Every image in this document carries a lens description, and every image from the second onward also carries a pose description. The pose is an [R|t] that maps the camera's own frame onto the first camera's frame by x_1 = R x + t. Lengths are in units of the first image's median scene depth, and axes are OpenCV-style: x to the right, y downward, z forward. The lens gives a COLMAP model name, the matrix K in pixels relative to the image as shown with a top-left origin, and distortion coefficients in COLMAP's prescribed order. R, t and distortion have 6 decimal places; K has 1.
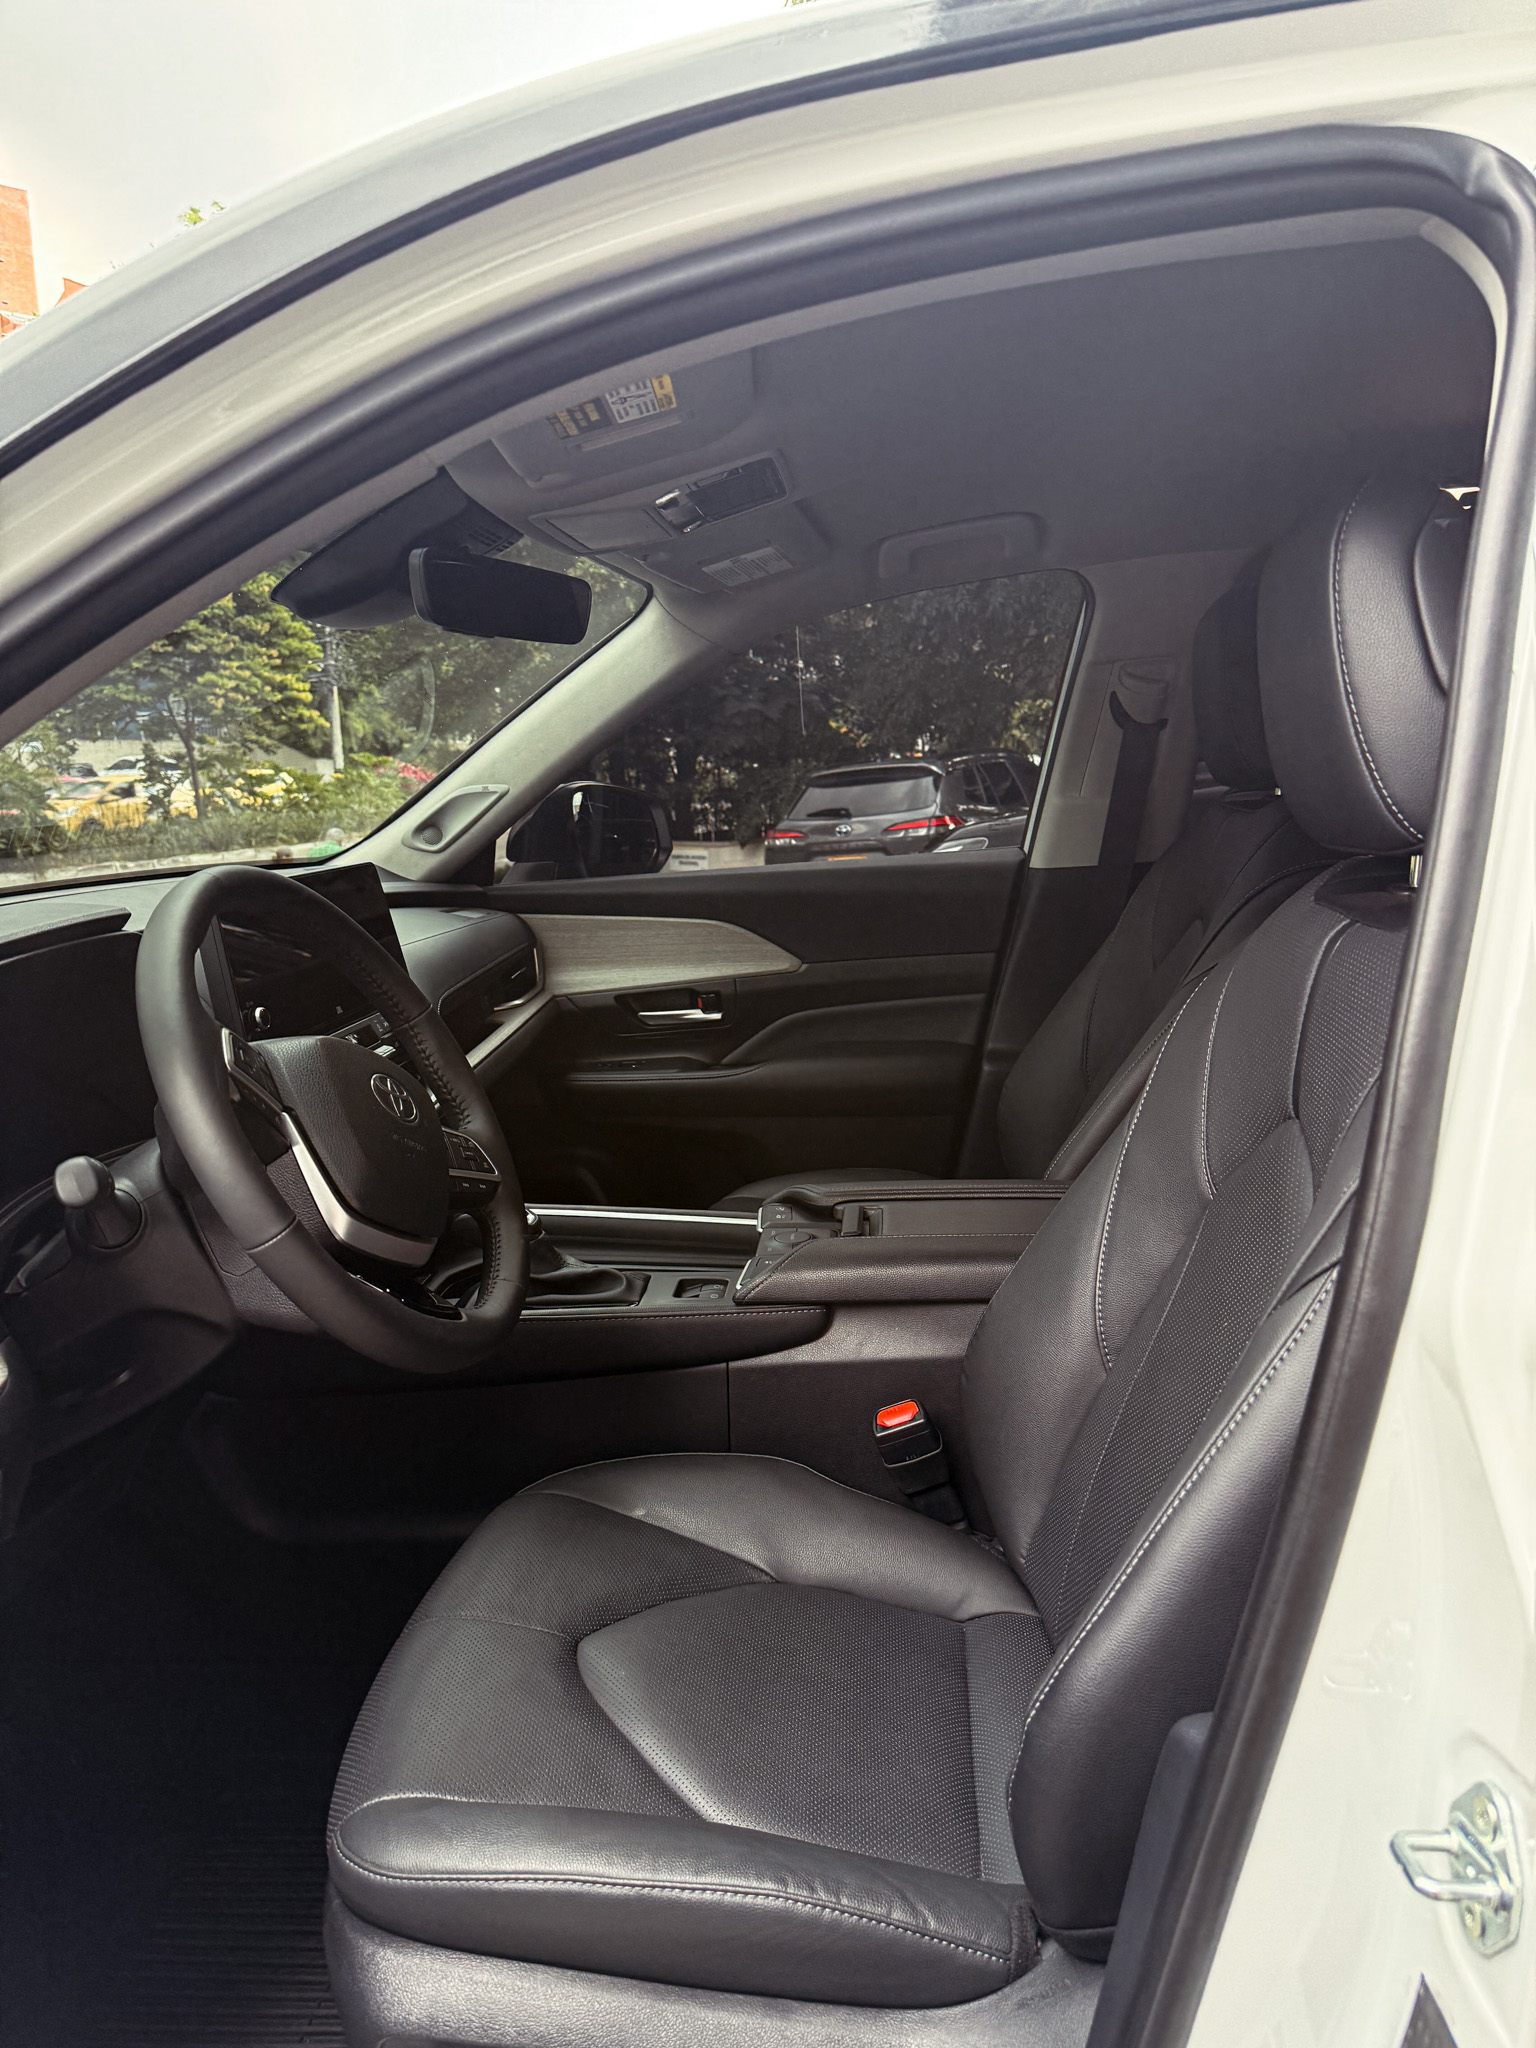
lens RADIAL K [[1462.9, 0, 769.4], [0, 1462.9, 993.7], [0, 0, 1]] dist [0.114399, -0.183864]
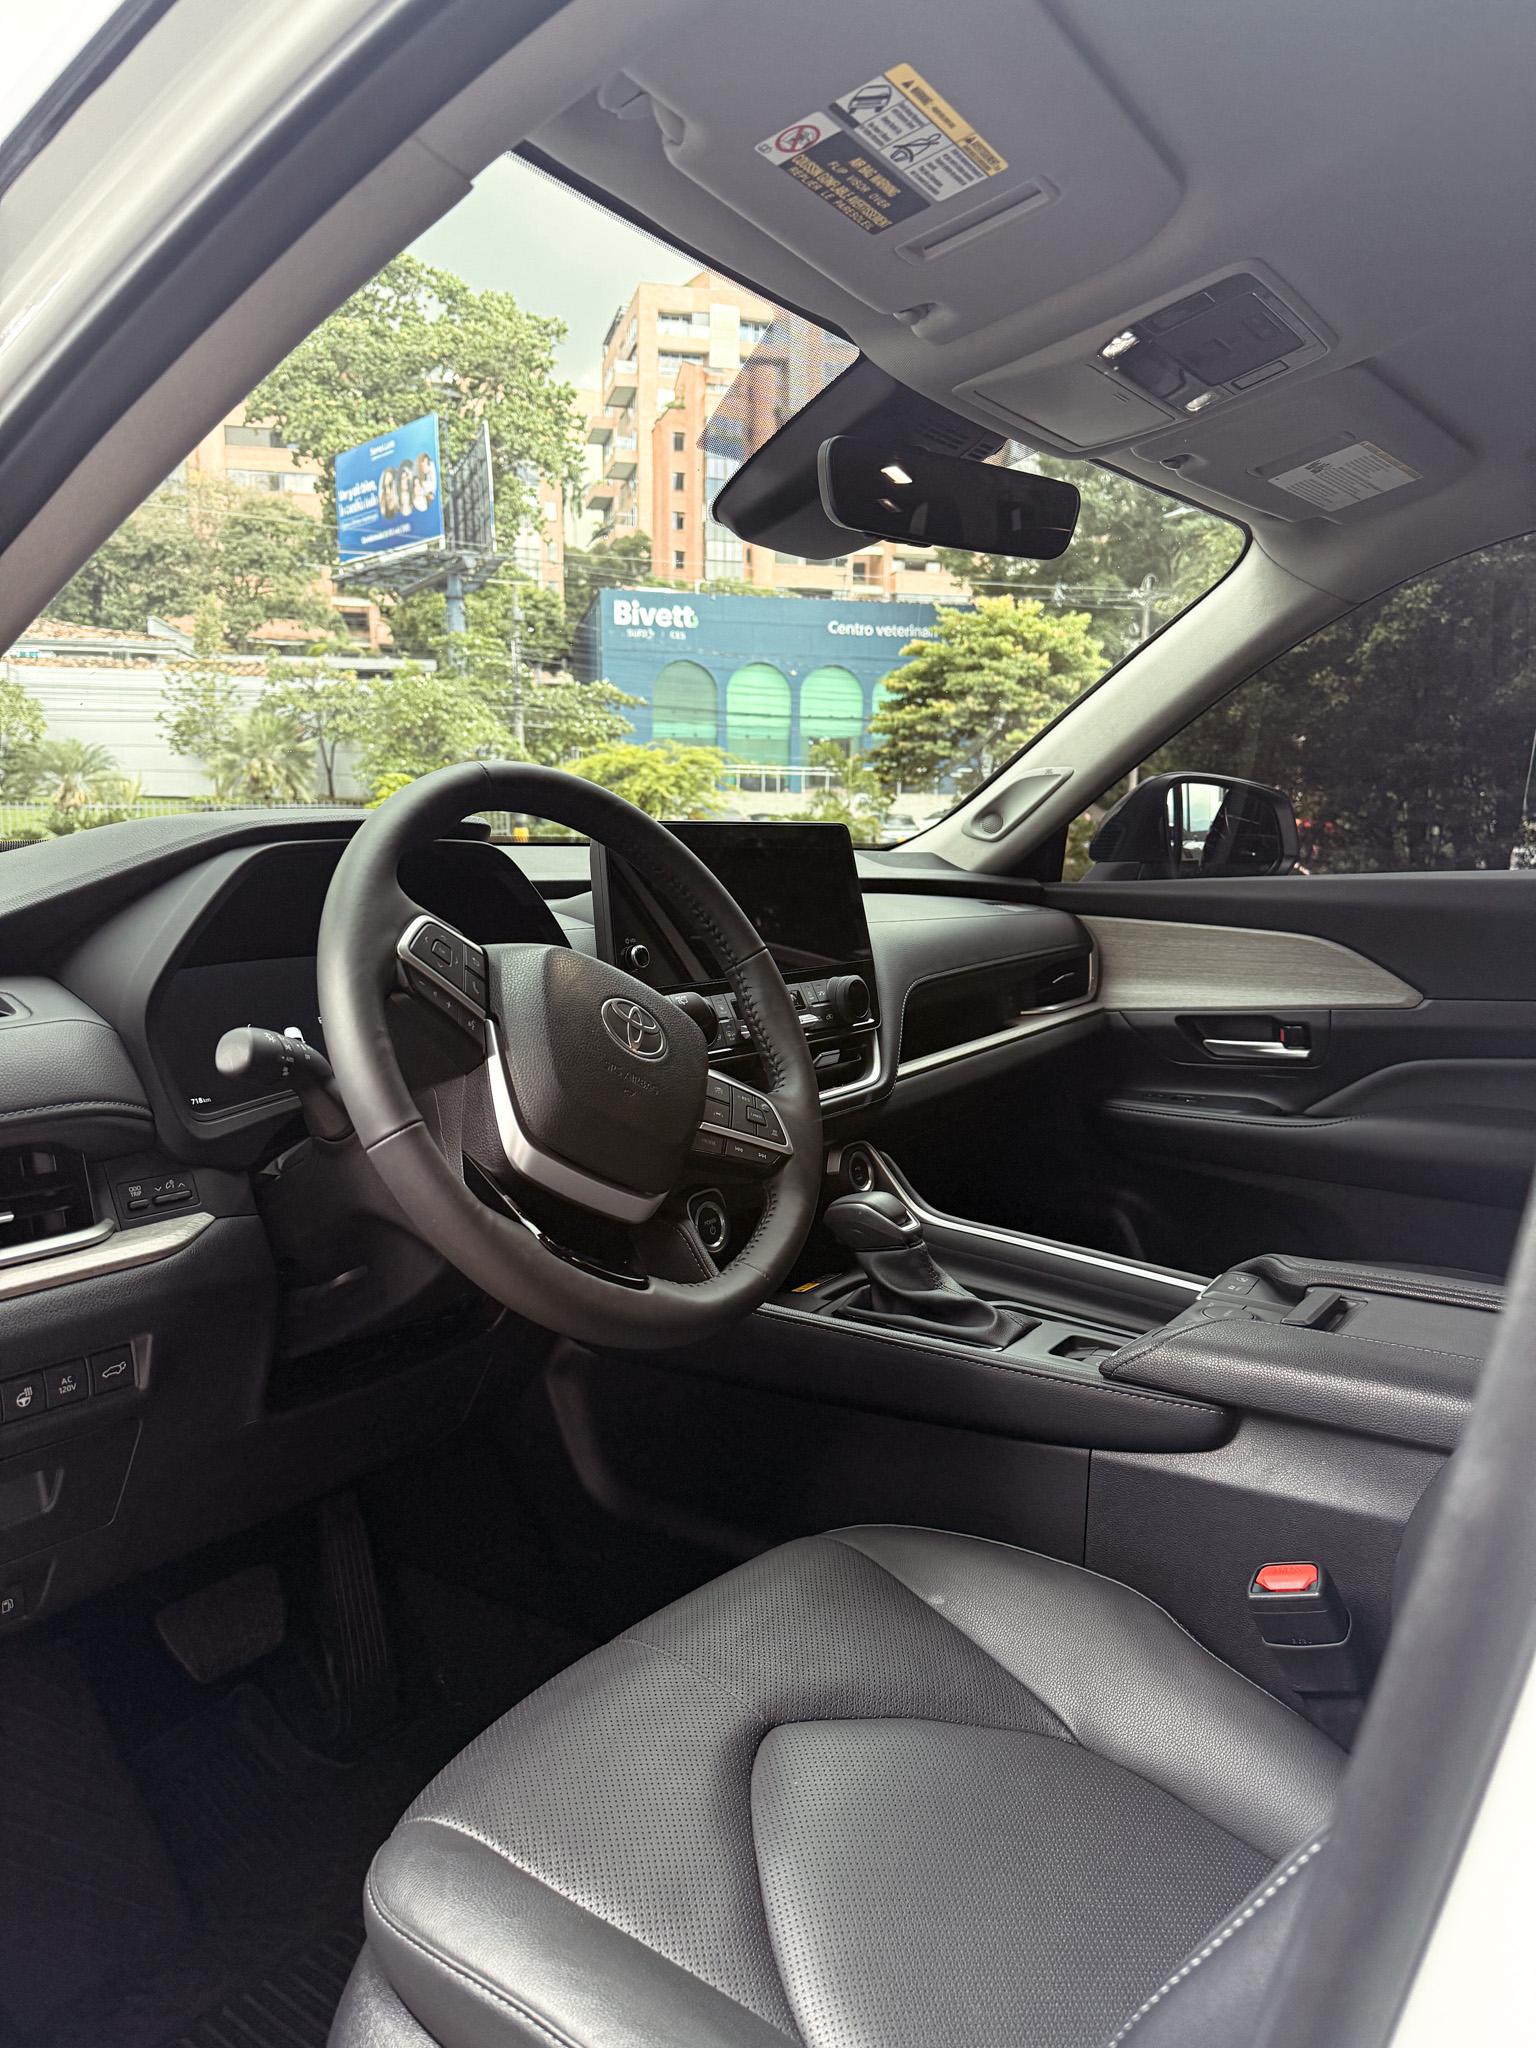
lens RADIAL K [[1462.9, 0, 769.4], [0, 1462.9, 993.7], [0, 0, 1]] dist [0.114399, -0.183864]
pose [[0.859635, 0.088970, -0.503102, 0.124338], [-0.110191, 0.993831, -0.012529, 0.026034], [0.498884, 0.066207, 0.864136, 0.143966]]
